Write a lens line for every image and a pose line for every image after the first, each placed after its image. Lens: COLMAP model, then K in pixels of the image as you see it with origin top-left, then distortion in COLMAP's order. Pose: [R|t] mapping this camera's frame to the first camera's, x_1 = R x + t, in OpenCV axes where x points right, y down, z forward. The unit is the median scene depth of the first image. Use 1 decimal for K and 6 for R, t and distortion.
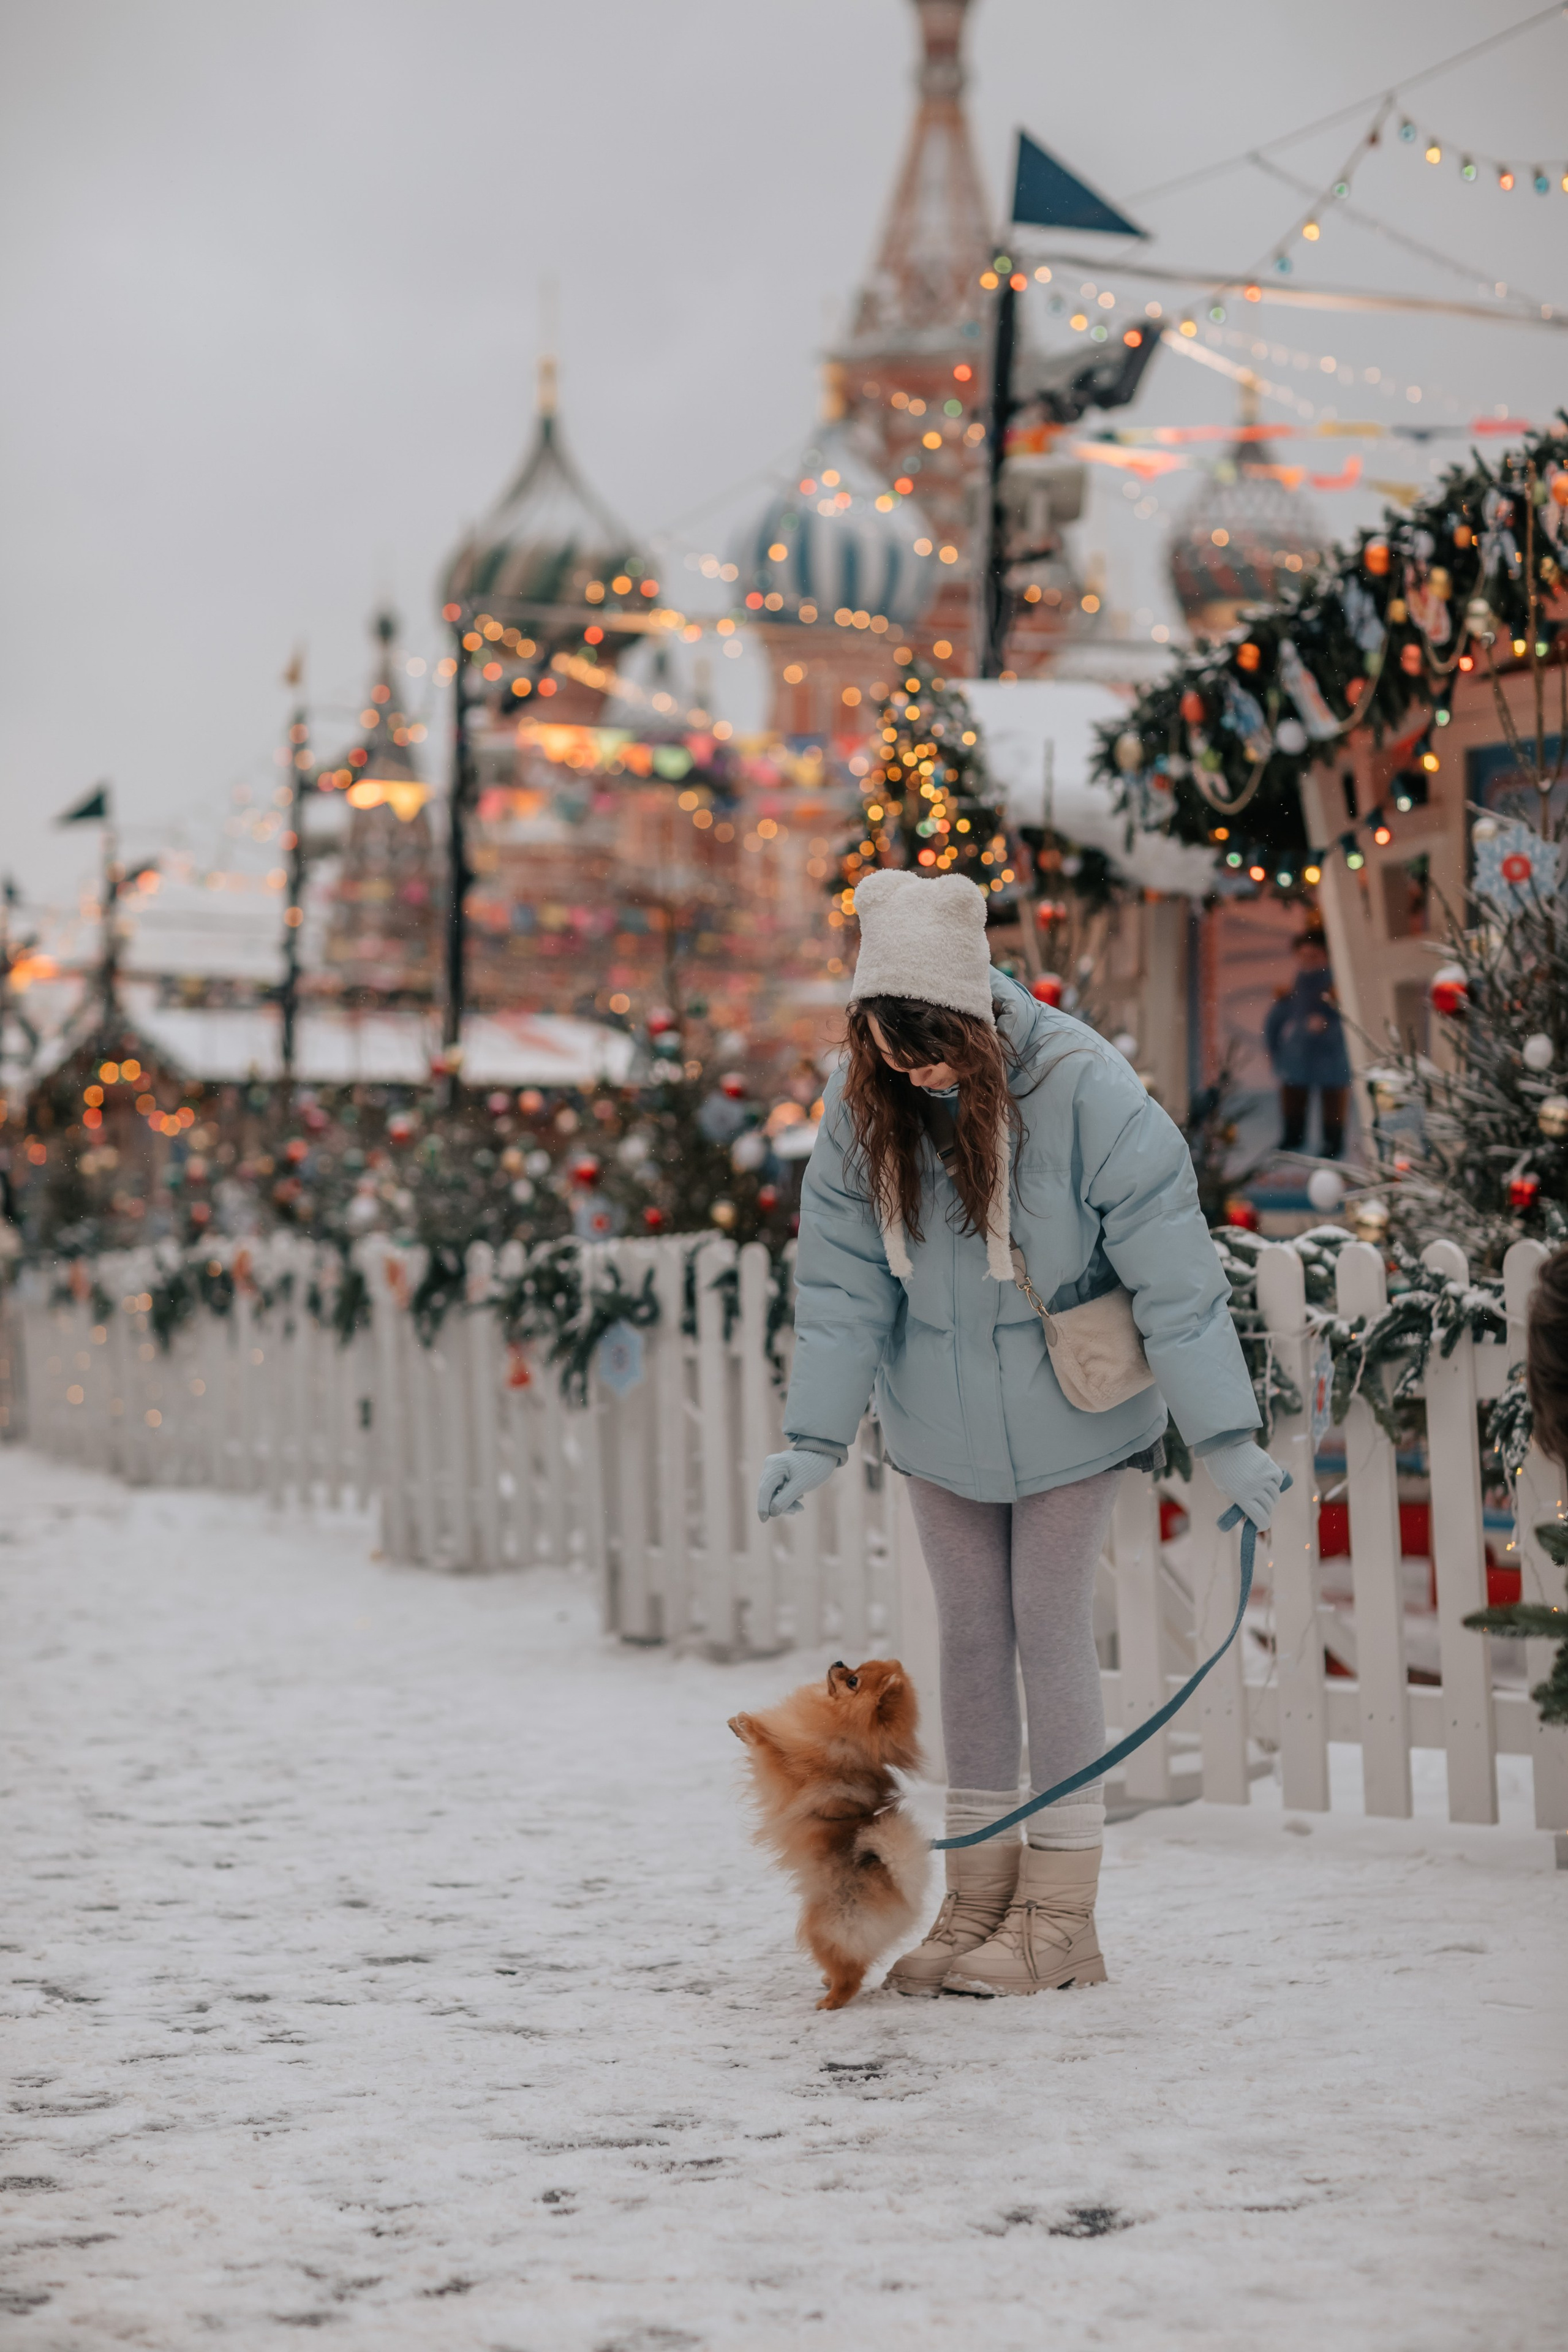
lens RADIAL K [[5781.6, 0, 784.0], [0, 5781.6, 1176.0], [0, 0, 1]] dist [-0.106051, -0.412969]
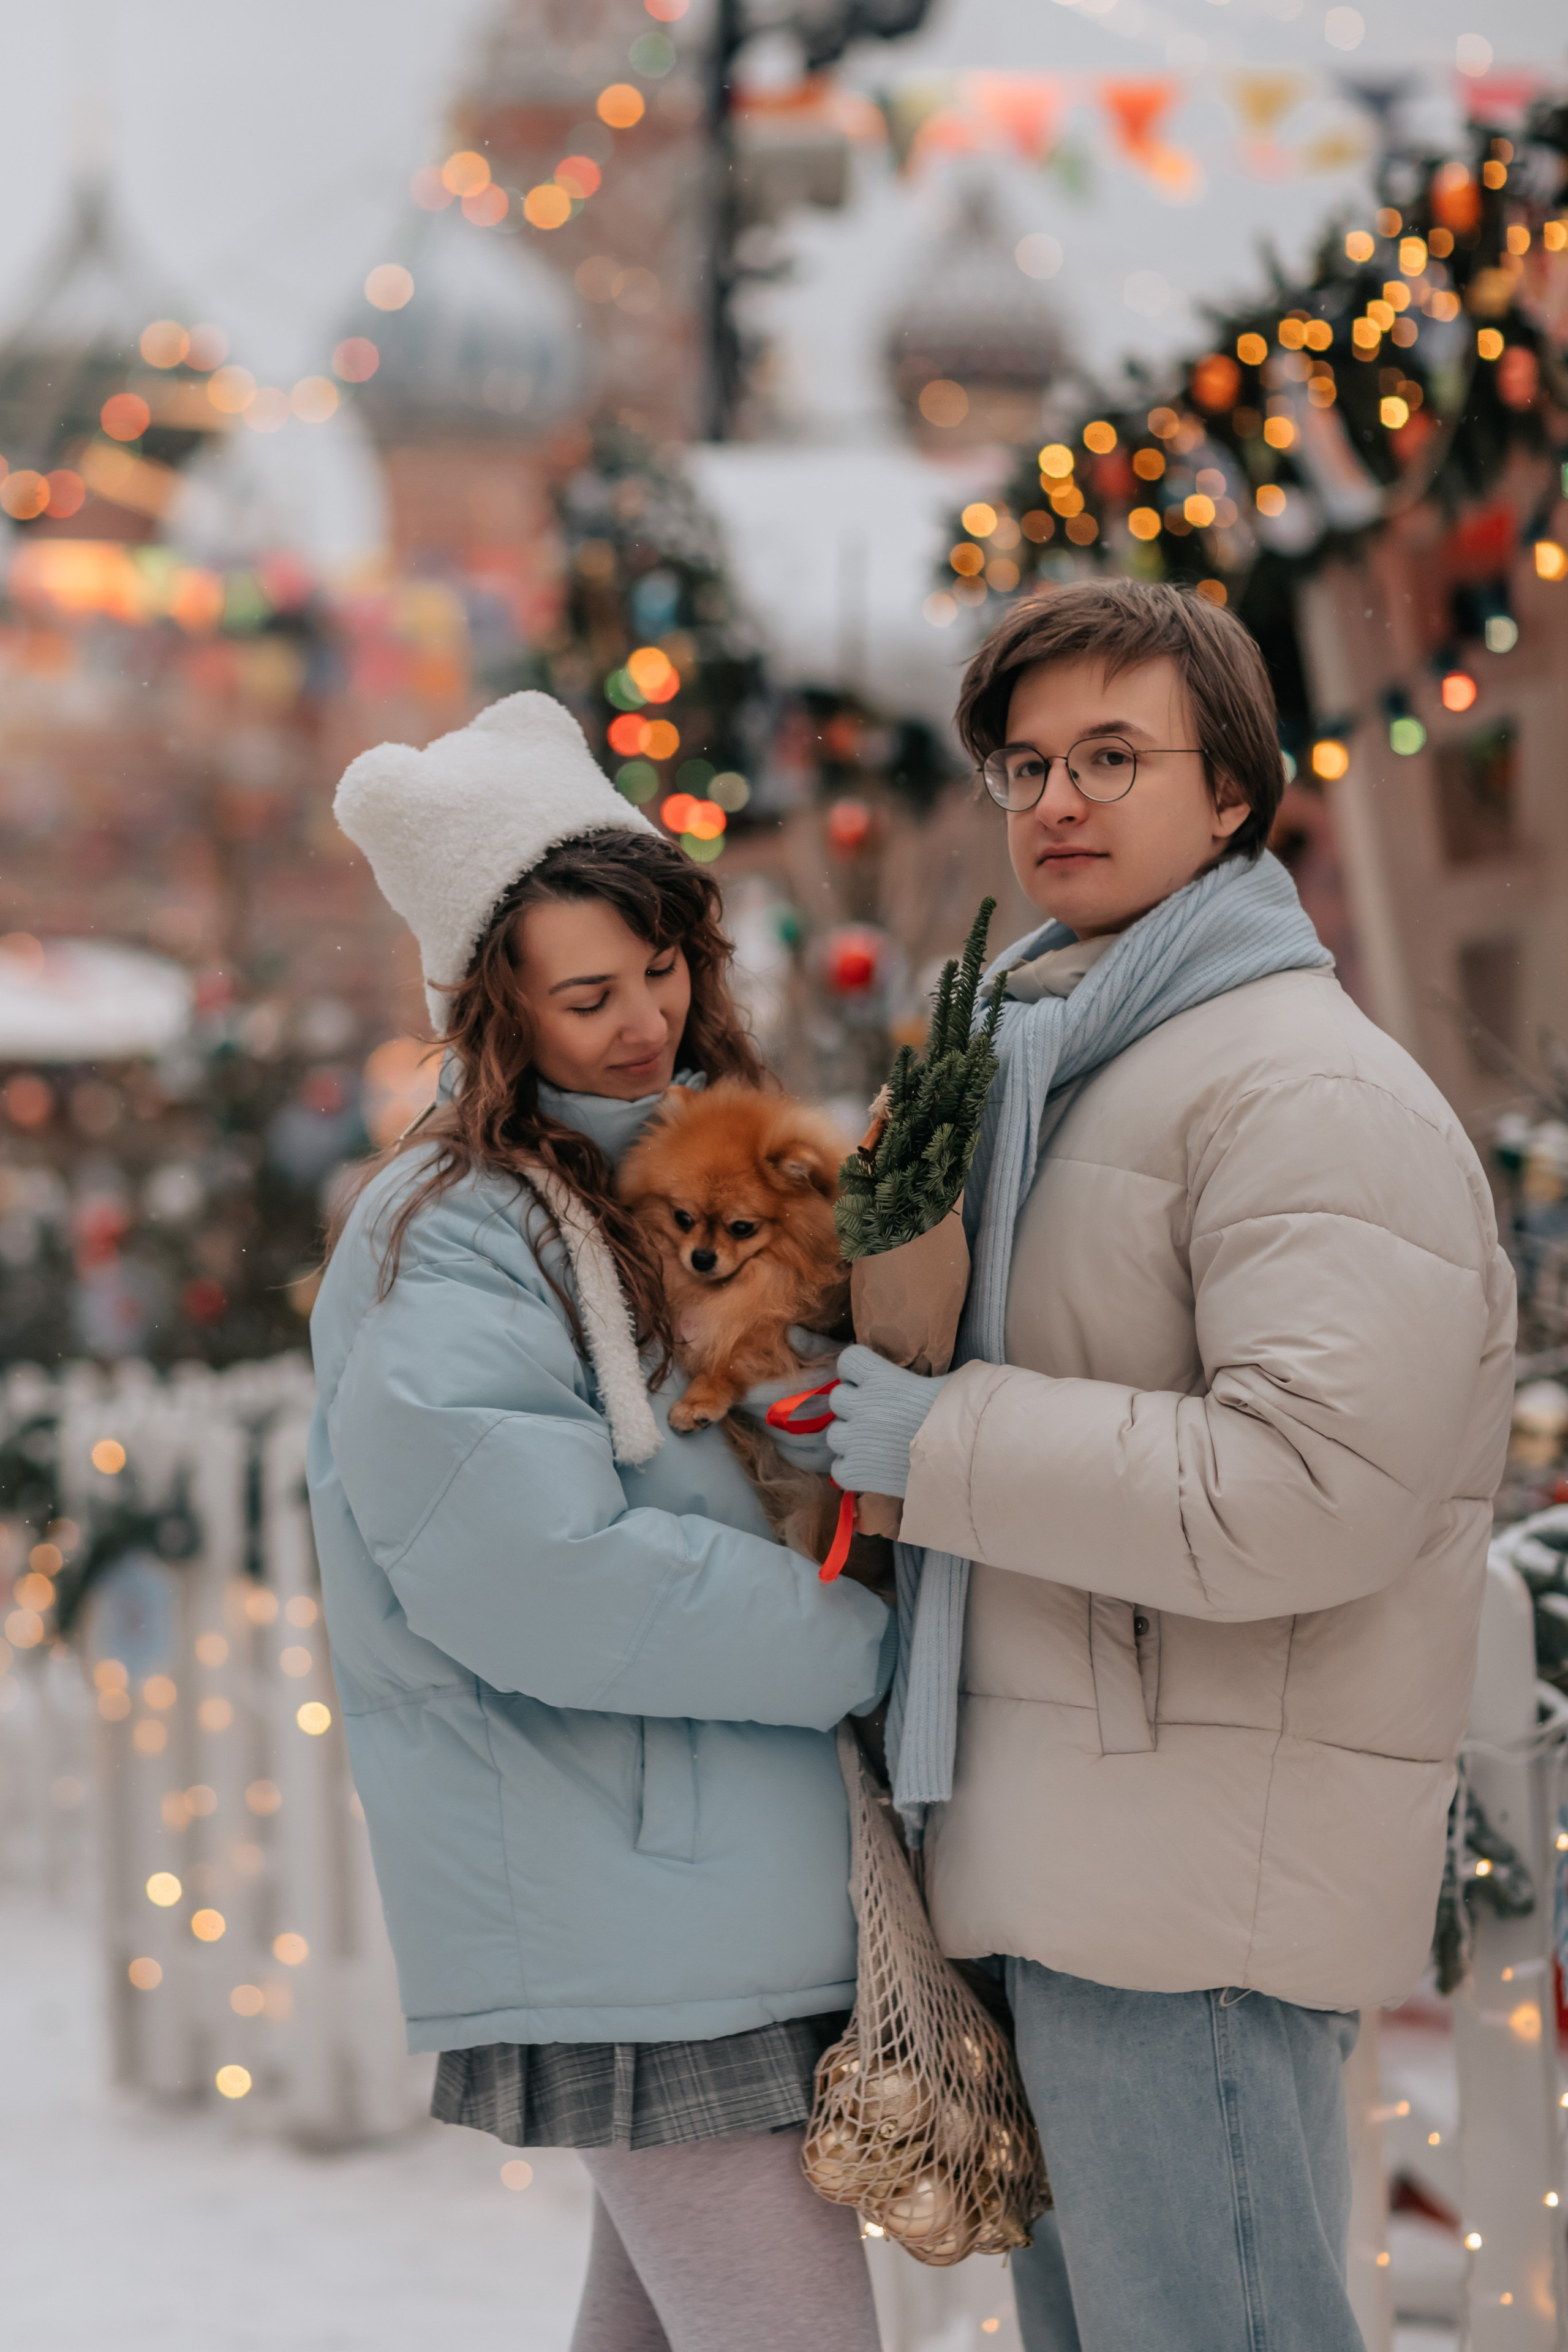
lens RADIAL K [[5553.1, 0, 470.5], [0, 5553.1, 1175.8], [0, 0, 1]] dist [-0.065266, -0.168068]
pose [[0.999838, -0.010502, 0.014587, -0.002607], [0.010122, 0.999613, 0.025895, -0.026617], [-0.014853, -0.025743, 0.999558, 0.460706]]
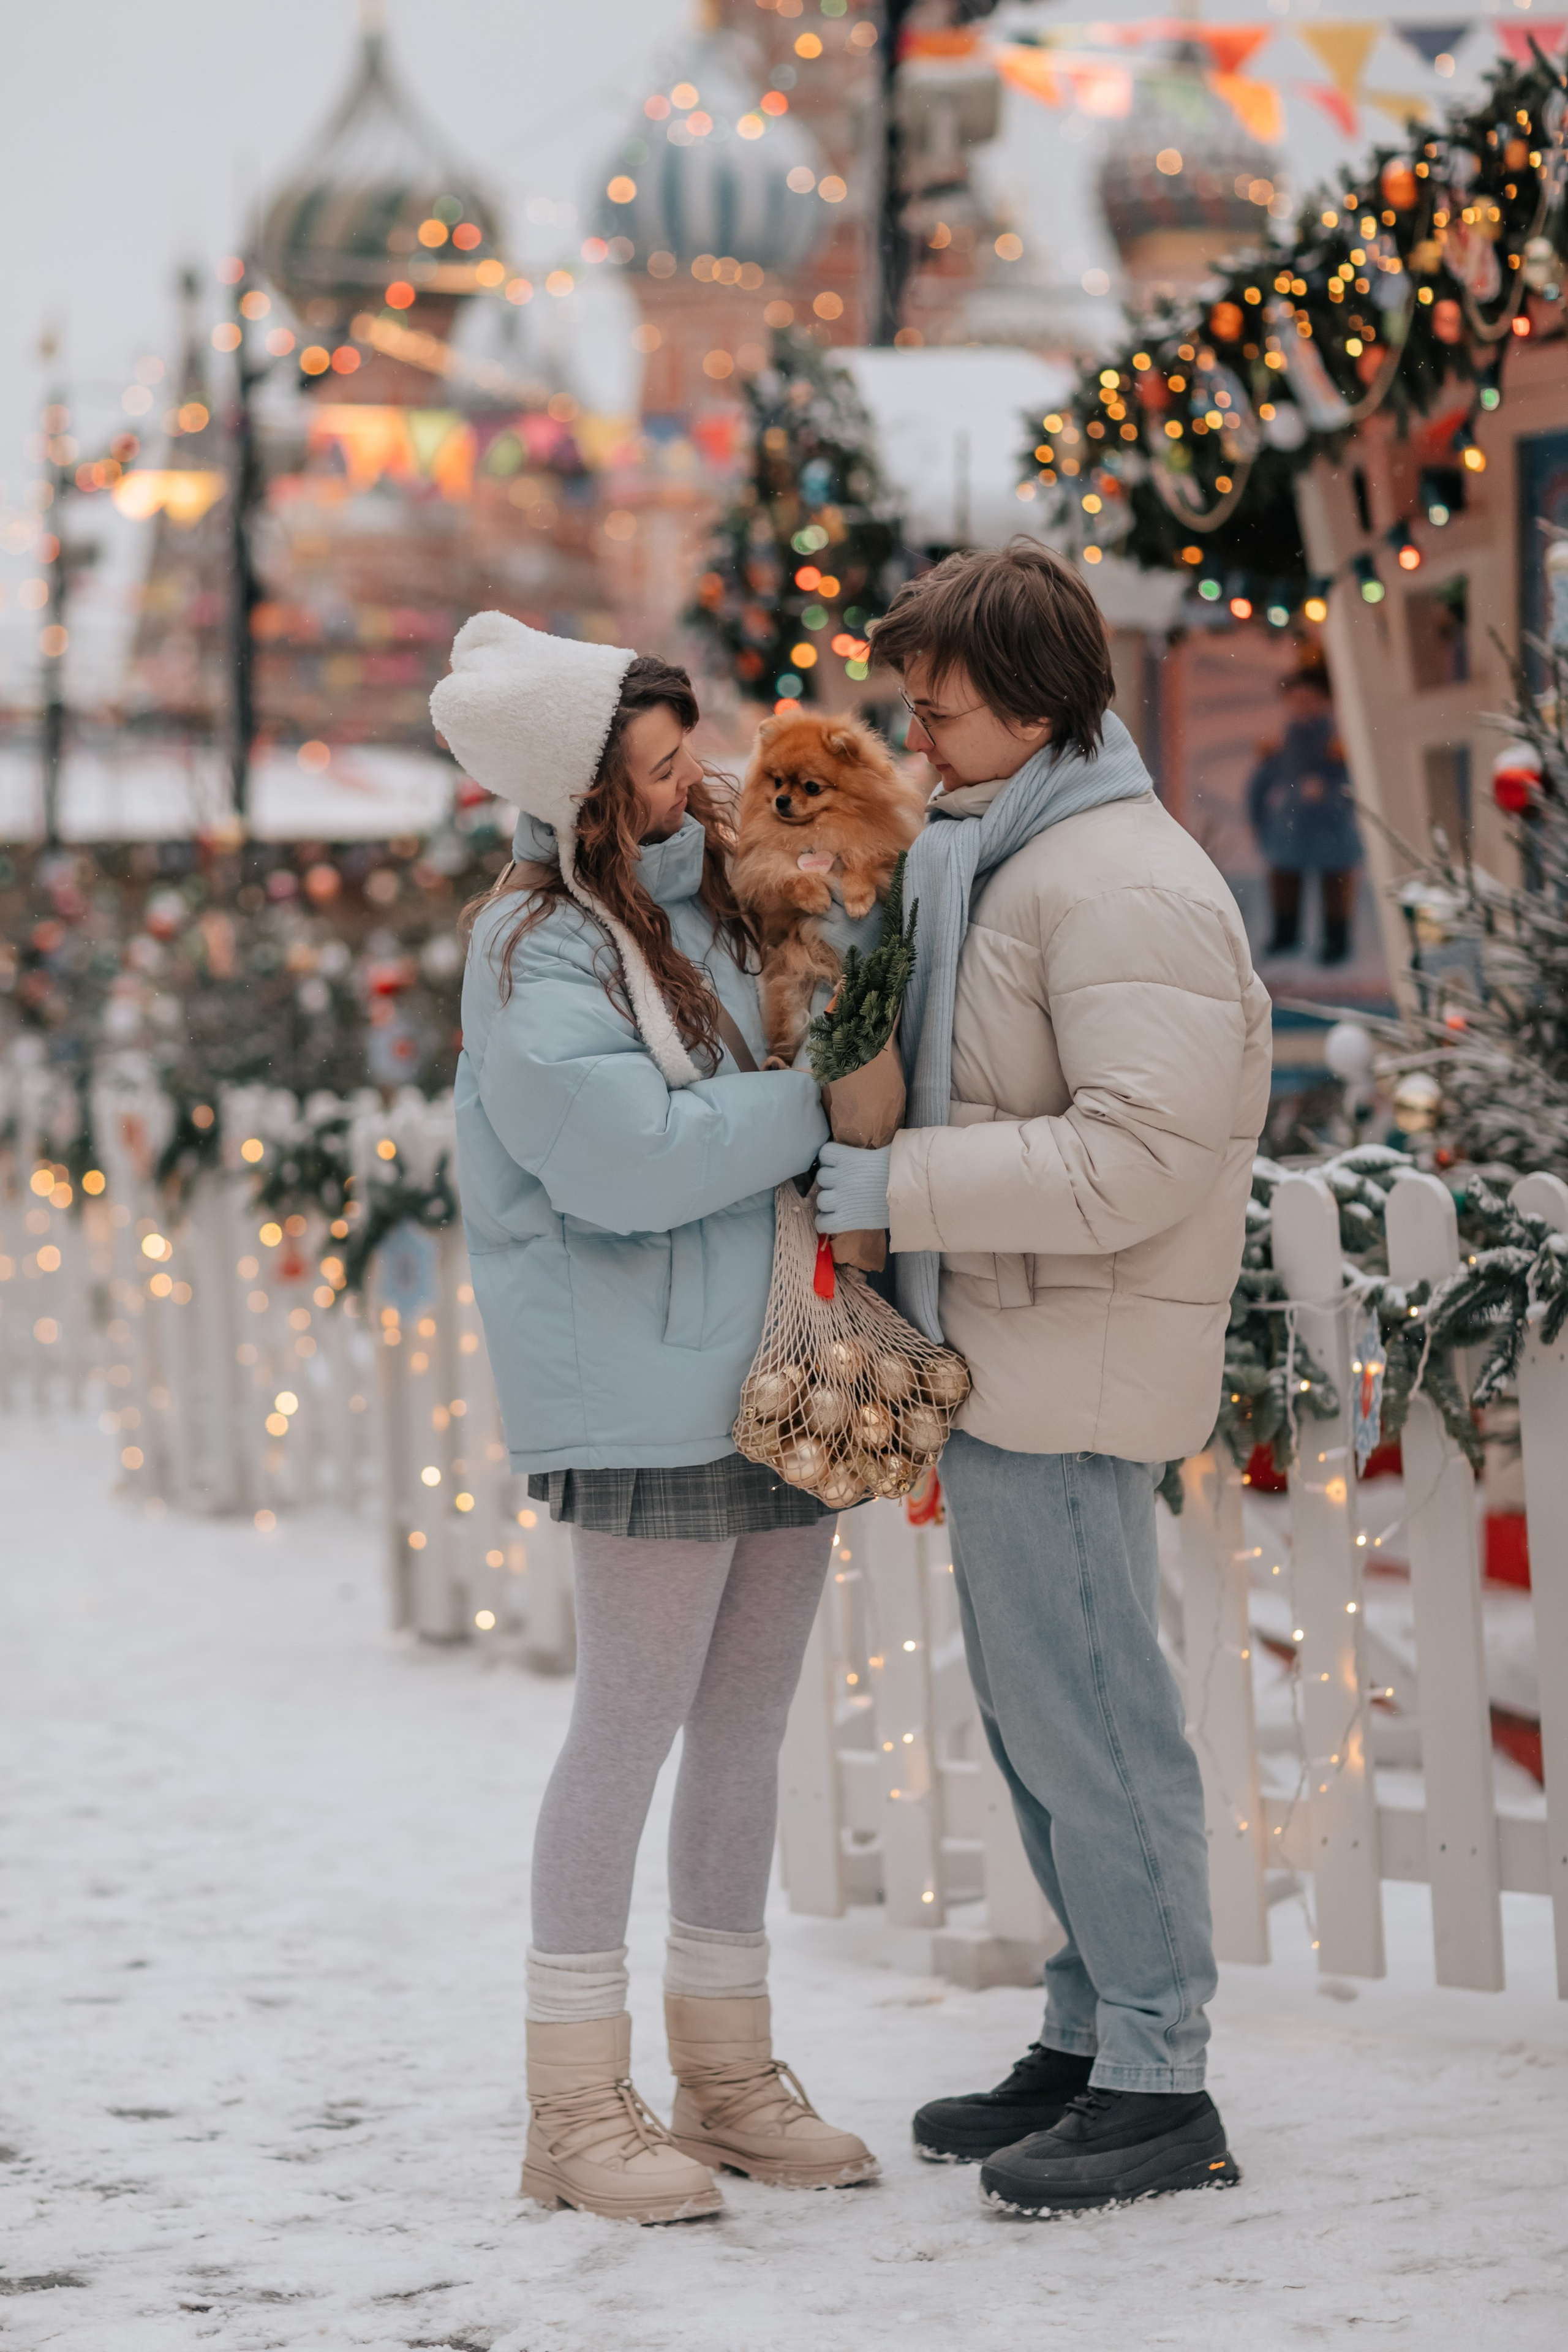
lens RADIAL K [[5781.6, 0, 784.0], [0, 5781.6, 1176.0], [0, 0, 1]] dist [-0.106051, -0.412969]
pose [[0.999736, -0.018920, 0.013029, 0.011504], [0.018061, 0.997837, 0.063200, -0.028098], [-0.014197, -0.062948, 0.997916, 0.253905]]
